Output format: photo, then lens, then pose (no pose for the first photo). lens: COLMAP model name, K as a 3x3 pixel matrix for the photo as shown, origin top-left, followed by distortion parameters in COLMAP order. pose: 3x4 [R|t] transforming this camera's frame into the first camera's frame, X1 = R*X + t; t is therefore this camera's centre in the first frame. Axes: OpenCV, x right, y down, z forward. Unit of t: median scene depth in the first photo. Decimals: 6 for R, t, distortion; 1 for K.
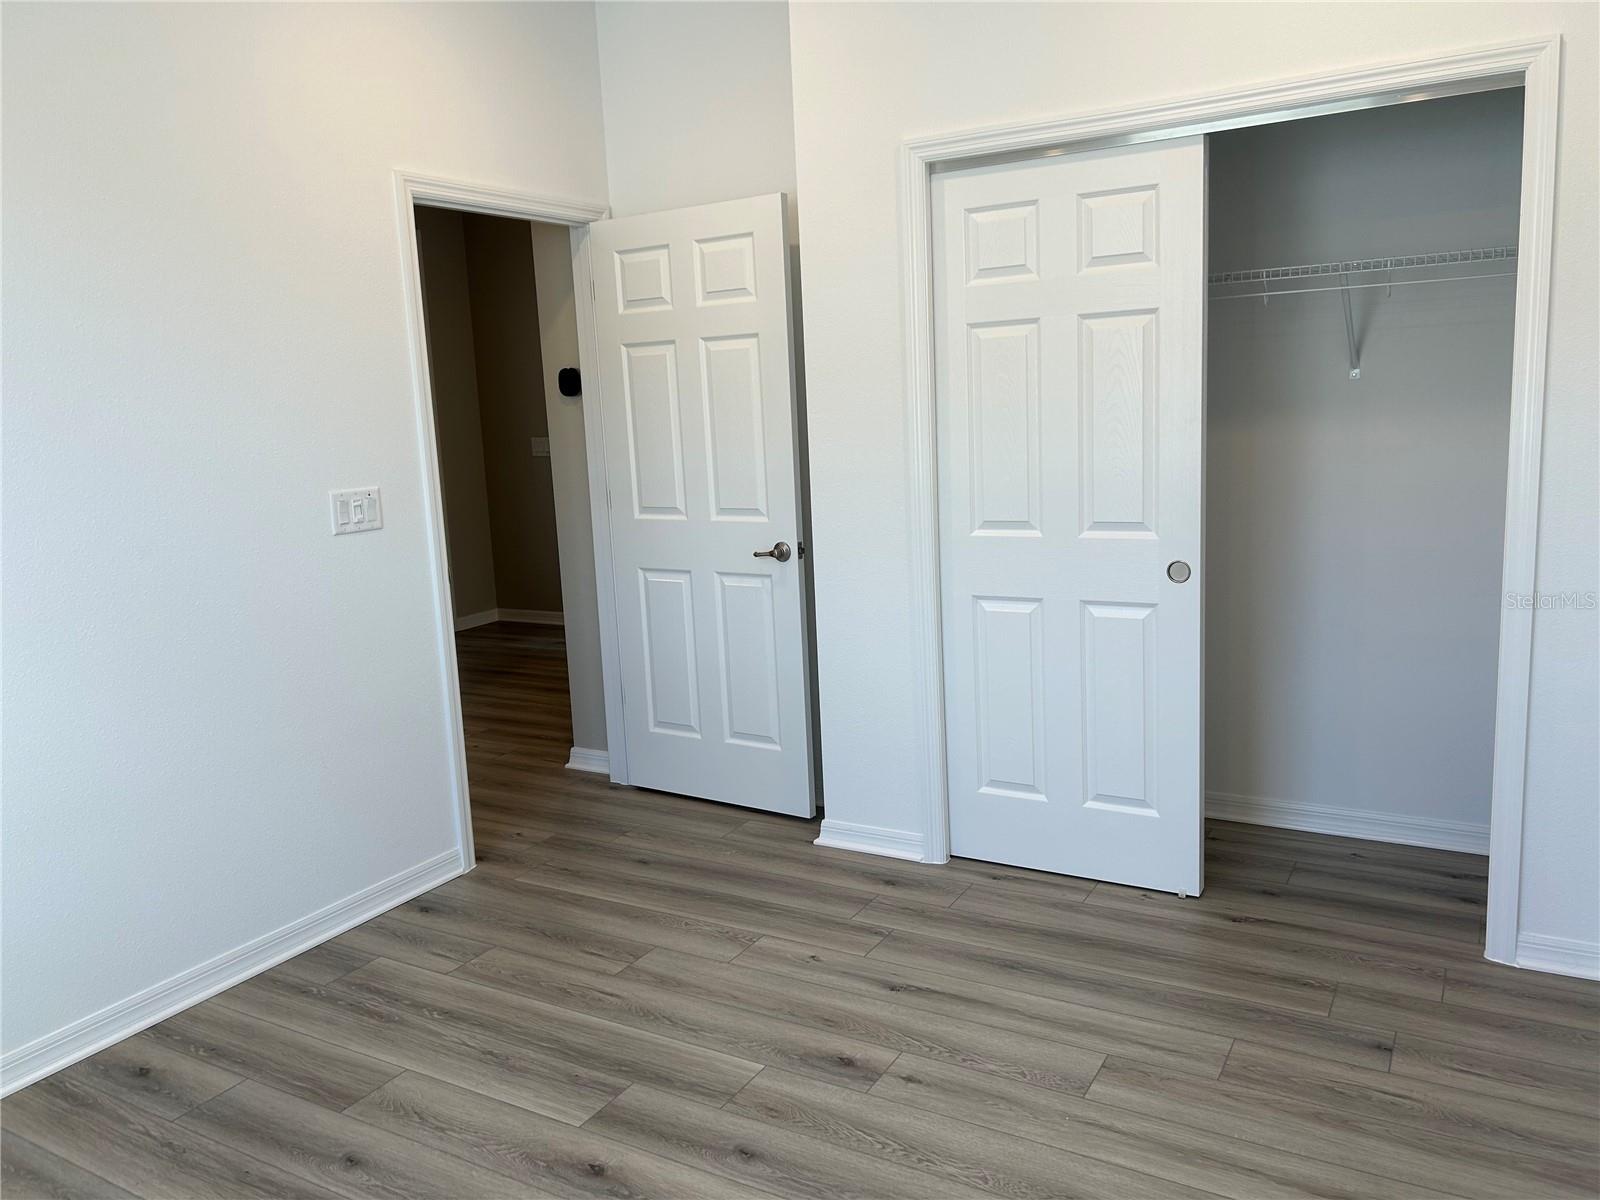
lens RADIAL K [[1224.1, 0, 800.0], [0, 1224.1, 600.0], [0, 0, 1]] dist [0.118093, -0.219120]
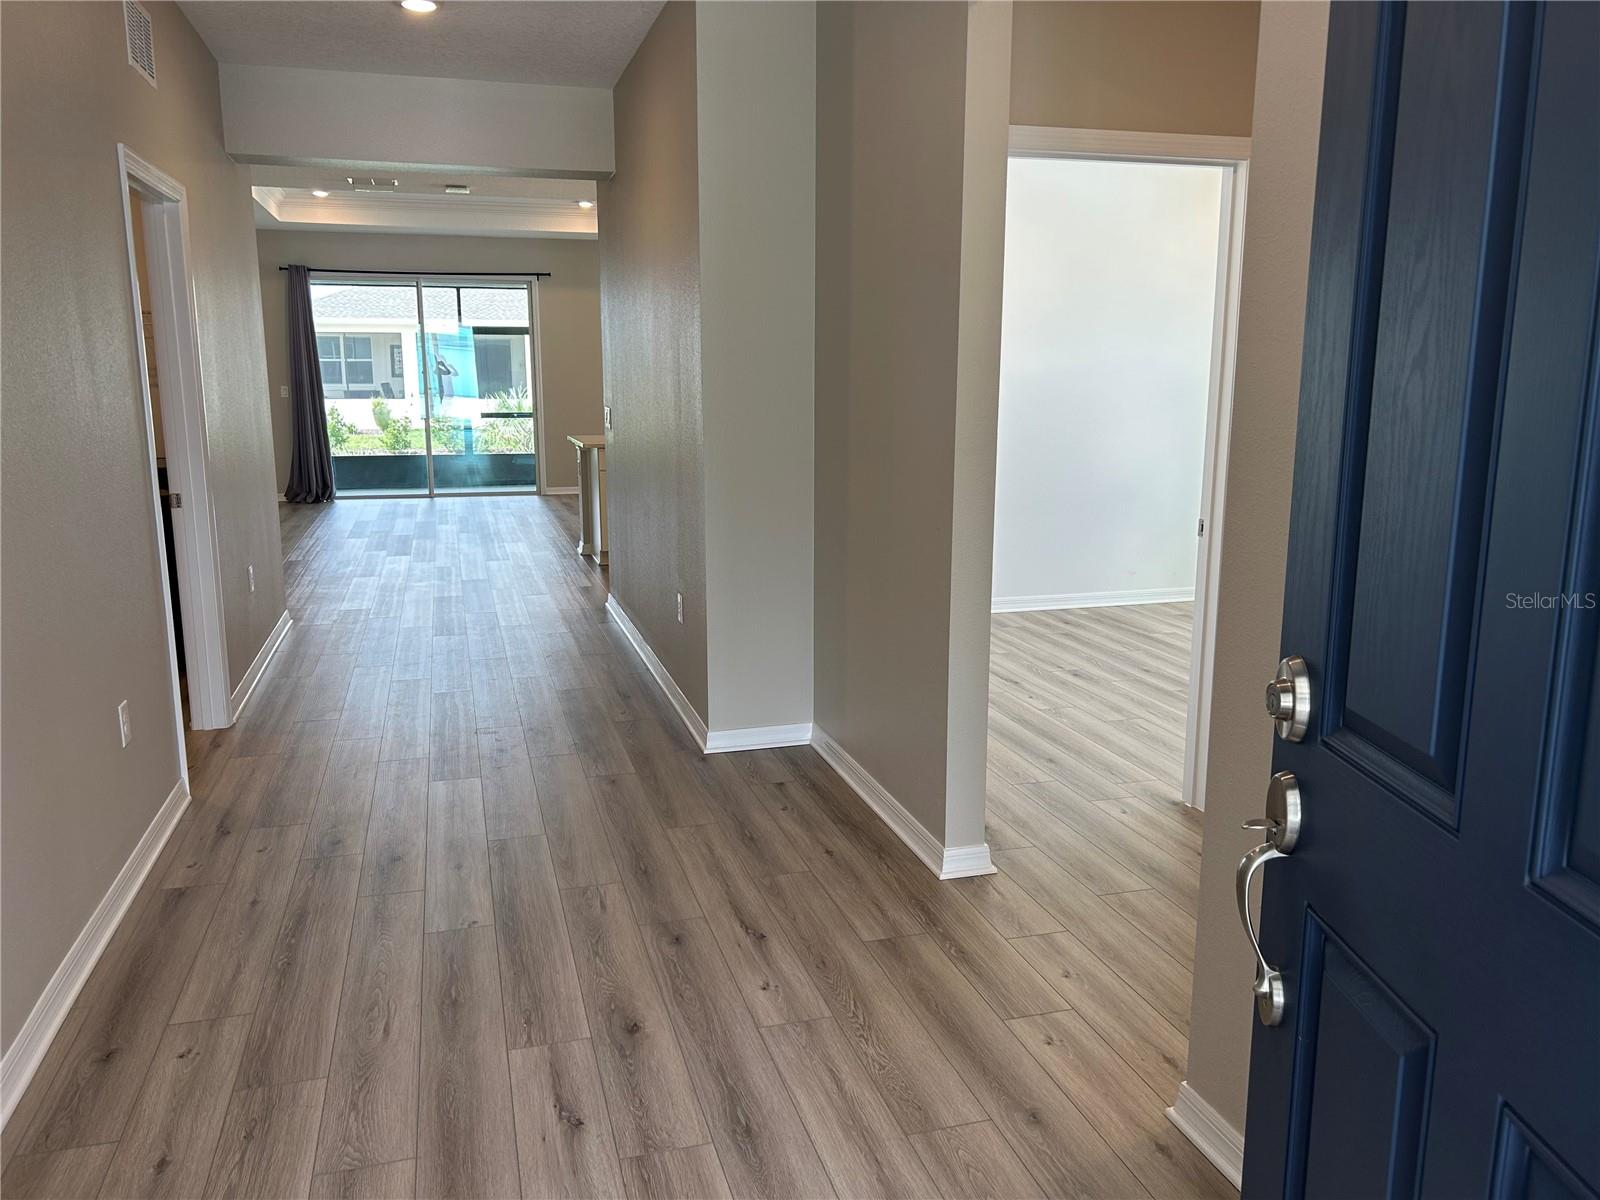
lens RADIAL K [[1224.1, 0, 800.0], [0, 1224.1, 600.0], [0, 0, 1]] dist [0.118093, -0.219120]
pose [[-0.734027, -0.082196, 0.674128, -0.859996], [0.149515, 0.948733, 0.278479, -0.349657], [-0.662457, 0.305203, -0.684106, 2.248524]]
